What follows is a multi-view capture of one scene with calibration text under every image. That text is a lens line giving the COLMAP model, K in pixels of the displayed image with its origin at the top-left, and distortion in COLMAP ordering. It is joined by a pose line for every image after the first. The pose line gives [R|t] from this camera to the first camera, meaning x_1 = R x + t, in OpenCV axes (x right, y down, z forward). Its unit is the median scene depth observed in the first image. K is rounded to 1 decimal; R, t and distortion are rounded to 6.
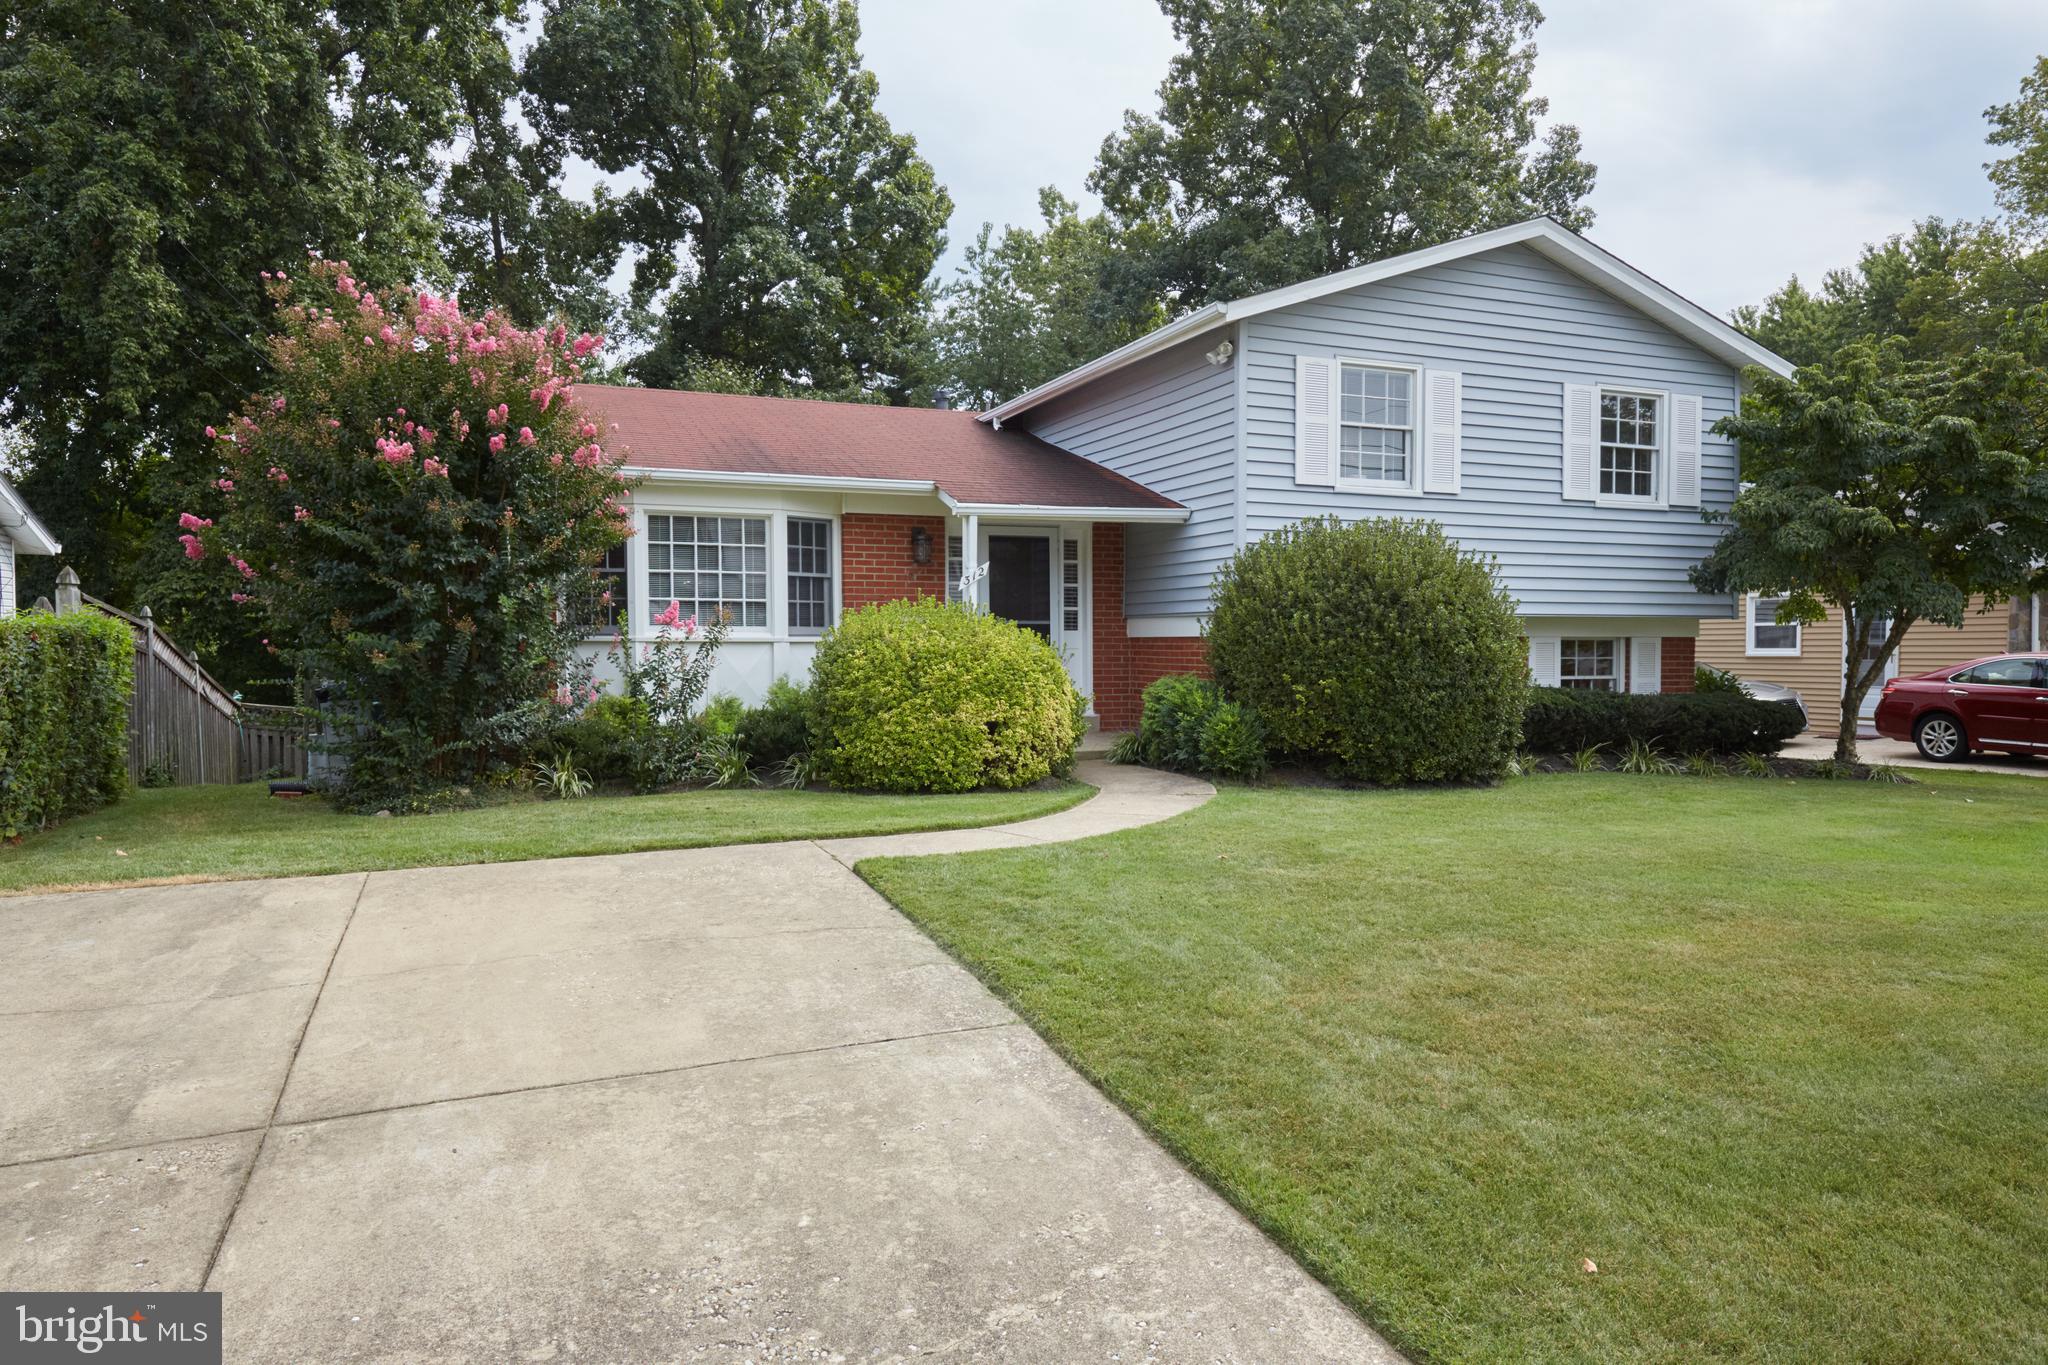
lens RADIAL K [[1343.0, 0, 1026.5], [0, 1343.0, 683.5], [0, 0, 1]] dist [0.003344, -0.000915]
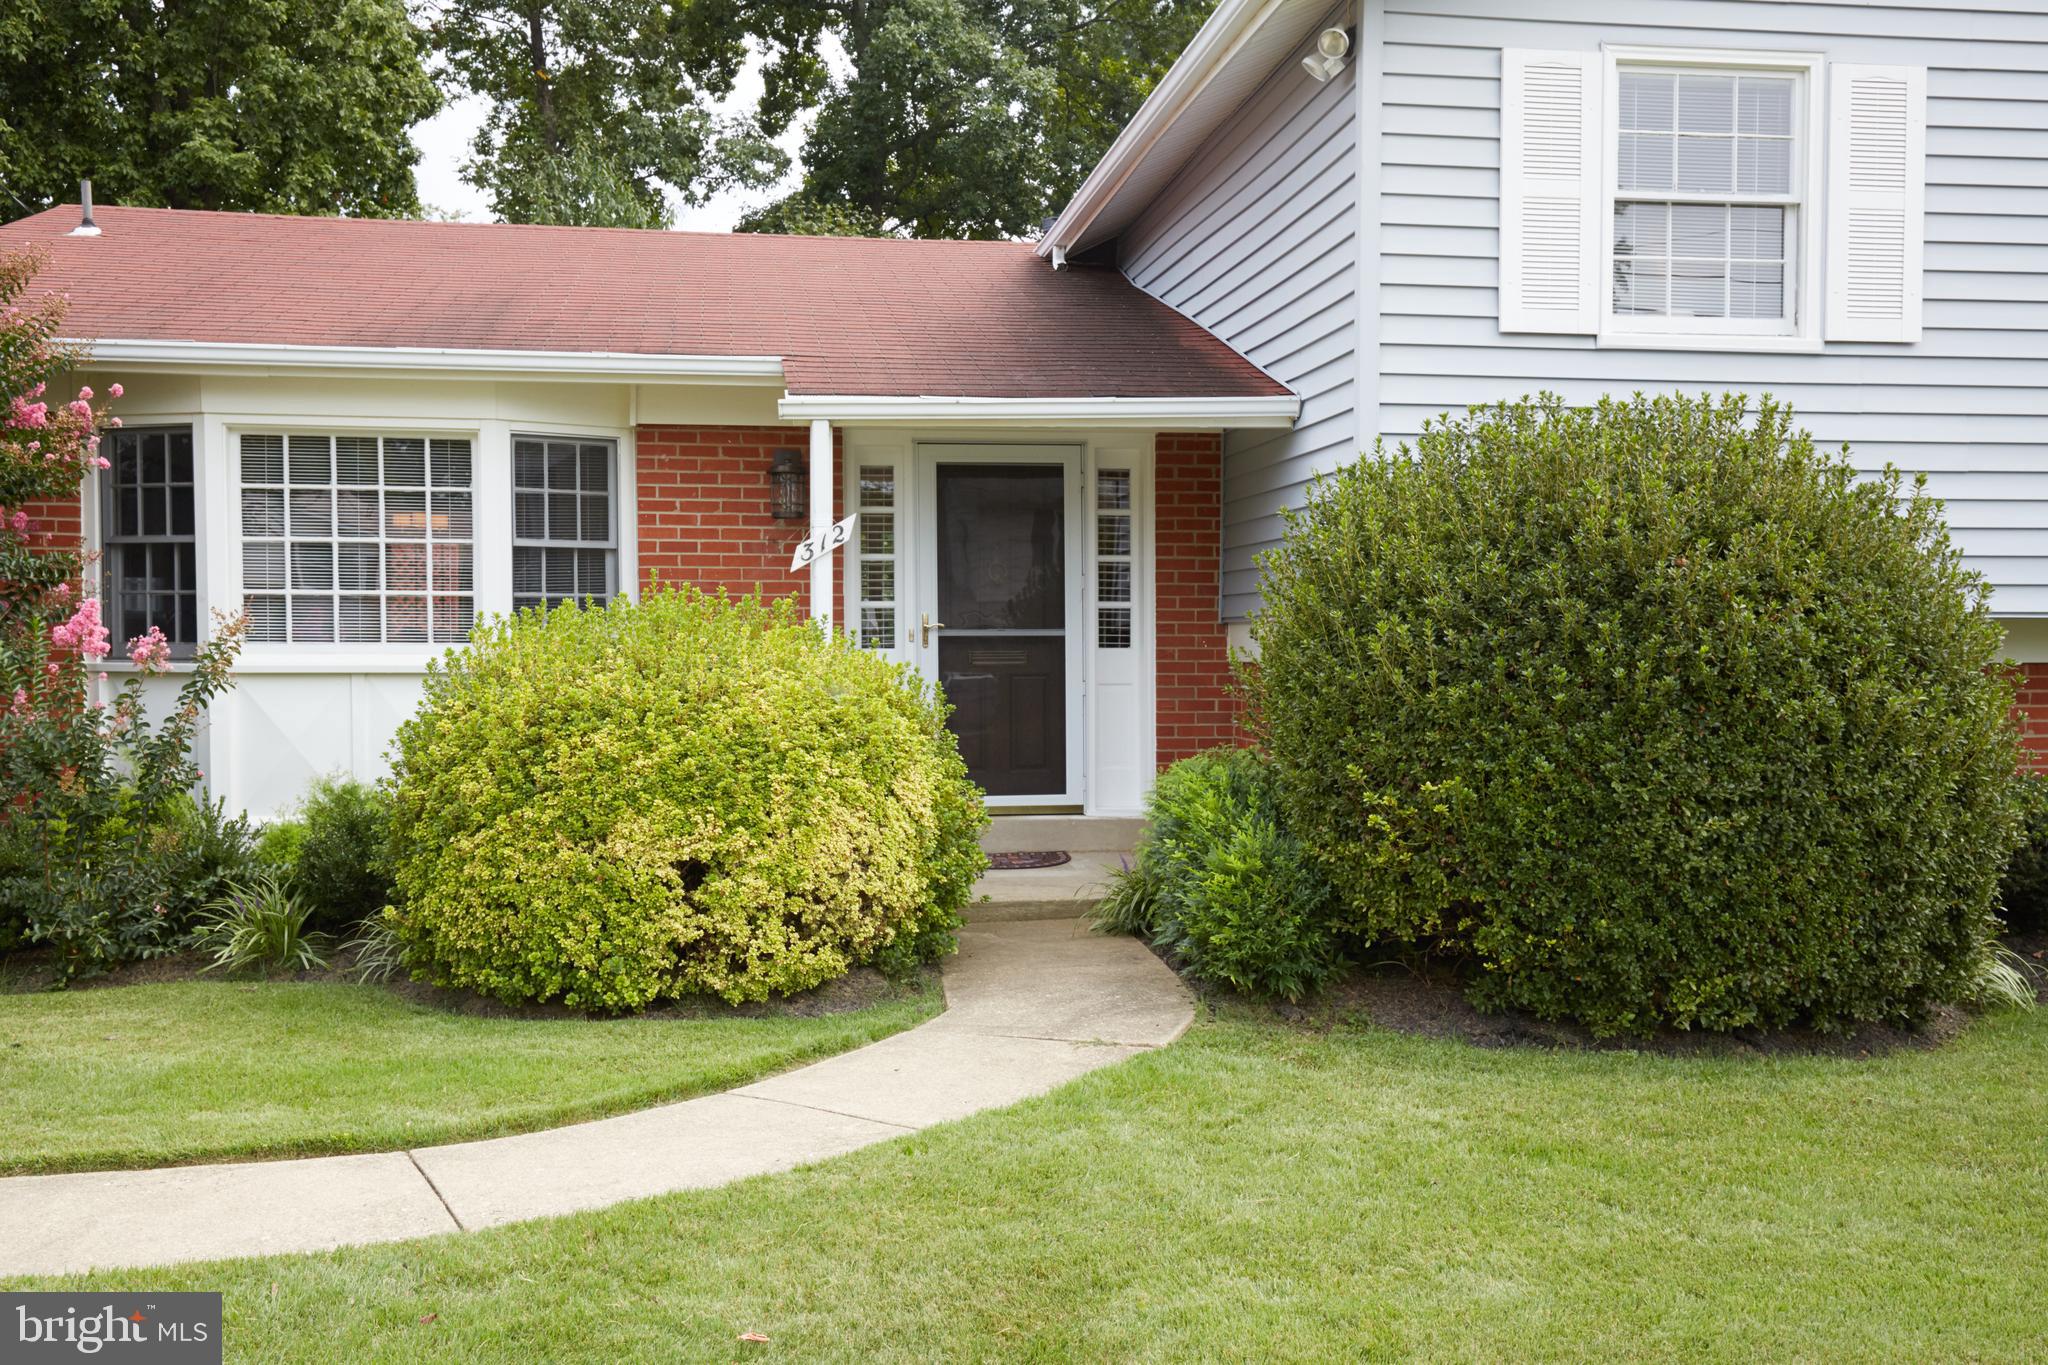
lens RADIAL K [[1971.5, 0, 1024.8], [0, 1971.5, 680.4], [0, 0, 1]] dist [0.046175, 0.000000]
pose [[0.971217, 0.004462, -0.238155, 0.204914], [-0.007082, 0.999923, -0.010149, -0.022581], [0.238092, 0.011544, 0.971174, 0.312282]]
